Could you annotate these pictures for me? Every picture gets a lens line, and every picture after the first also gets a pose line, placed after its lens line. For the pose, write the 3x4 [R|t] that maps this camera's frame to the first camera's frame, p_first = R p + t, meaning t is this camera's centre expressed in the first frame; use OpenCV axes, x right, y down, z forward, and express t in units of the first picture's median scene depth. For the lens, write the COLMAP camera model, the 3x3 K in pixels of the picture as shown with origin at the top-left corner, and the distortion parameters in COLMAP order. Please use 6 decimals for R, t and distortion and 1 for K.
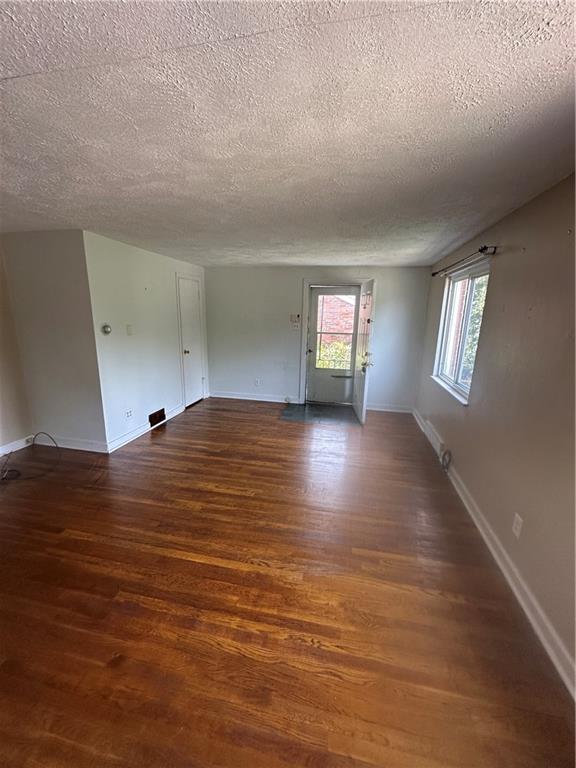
lens RADIAL K [[306.0, 0, 289.0], [0, 306.0, 383.2], [0, 0, 1]] dist [-0.002517, 0.000724]
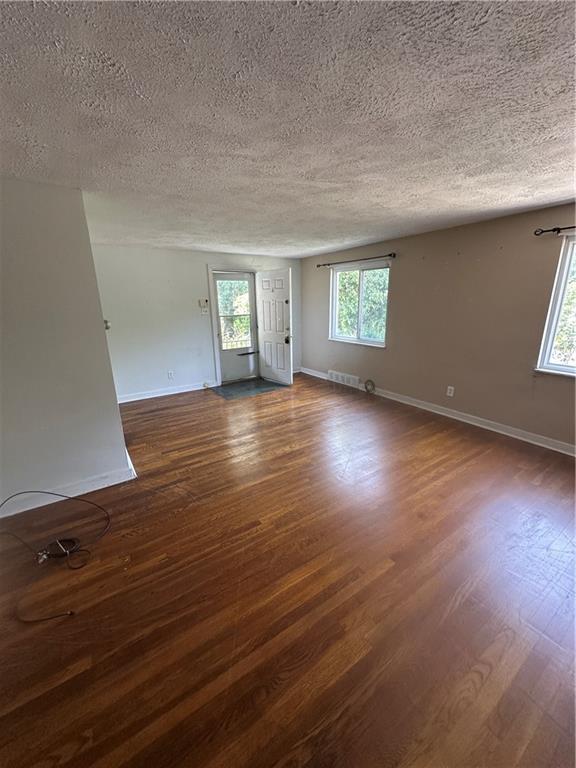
lens RADIAL K [[303.9, 0, 291.0], [0, 303.9, 382.7], [0, 0, 1]] dist [0.000944, 0.000232]
pose [[0.700012, -0.223818, 0.678151, -0.837913], [0.192607, 0.973598, 0.122512, -0.039407], [-0.687667, 0.044857, 0.724639, 0.128029]]
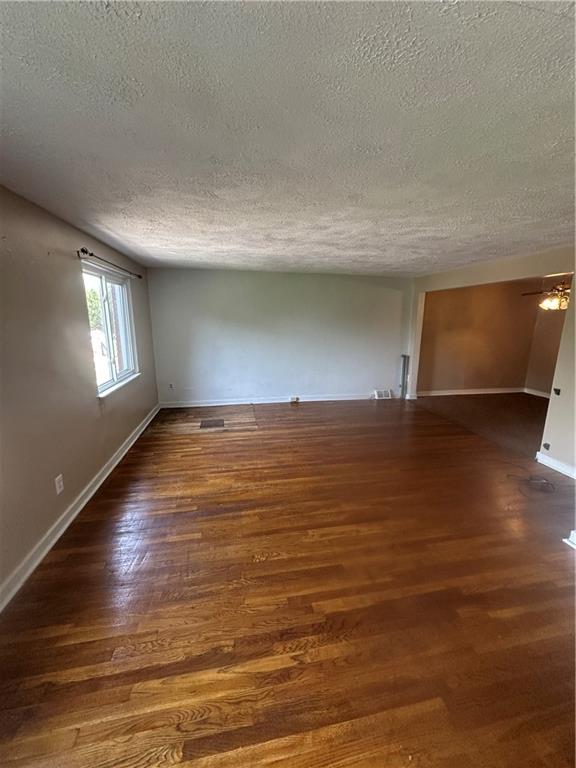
lens RADIAL K [[306.0, 0, 289.0], [0, 306.0, 383.2], [0, 0, 1]] dist [-0.002517, 0.000724]
pose [[-0.924130, 0.049069, -0.378915, 0.195822], [-0.115733, 0.909181, 0.399996, -0.286749], [0.364130, 0.413501, -0.834522, 1.257134]]
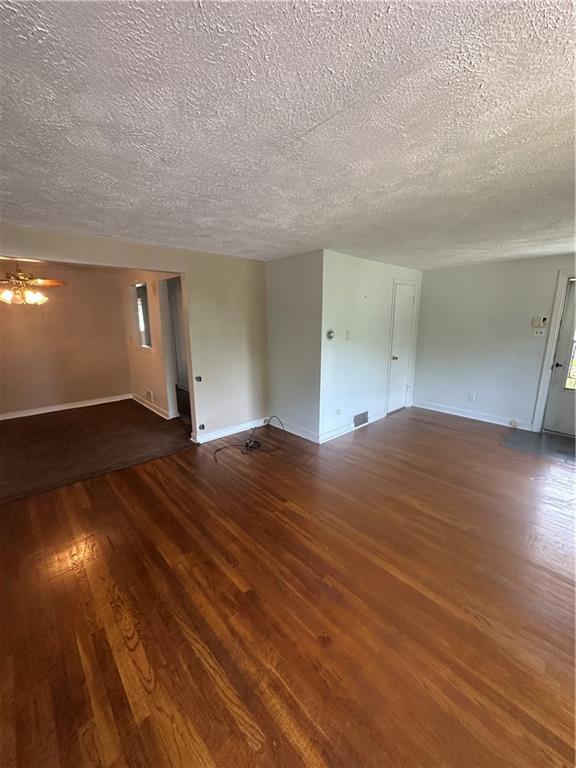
lens RADIAL K [[306.0, 0, 289.0], [0, 306.0, 383.2], [0, 0, 1]] dist [-0.002517, 0.000724]
pose [[0.813236, 0.098291, -0.573573, -0.059028], [-0.109704, 0.993855, 0.014769, 0.002080], [0.571499, 0.050913, 0.819022, -0.001766]]
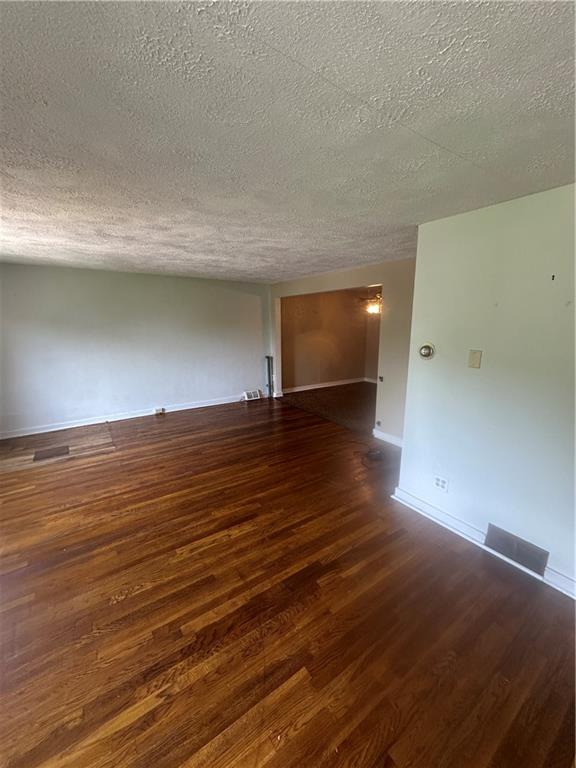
lens RADIAL K [[306.0, 0, 289.0], [0, 306.0, 383.2], [0, 0, 1]] dist [-0.002517, 0.000724]
pose [[-0.696162, 0.121208, -0.707578, 0.158266], [-0.174824, 0.927345, 0.330858, -0.295880], [0.696272, 0.354033, -0.624392, 1.280209]]
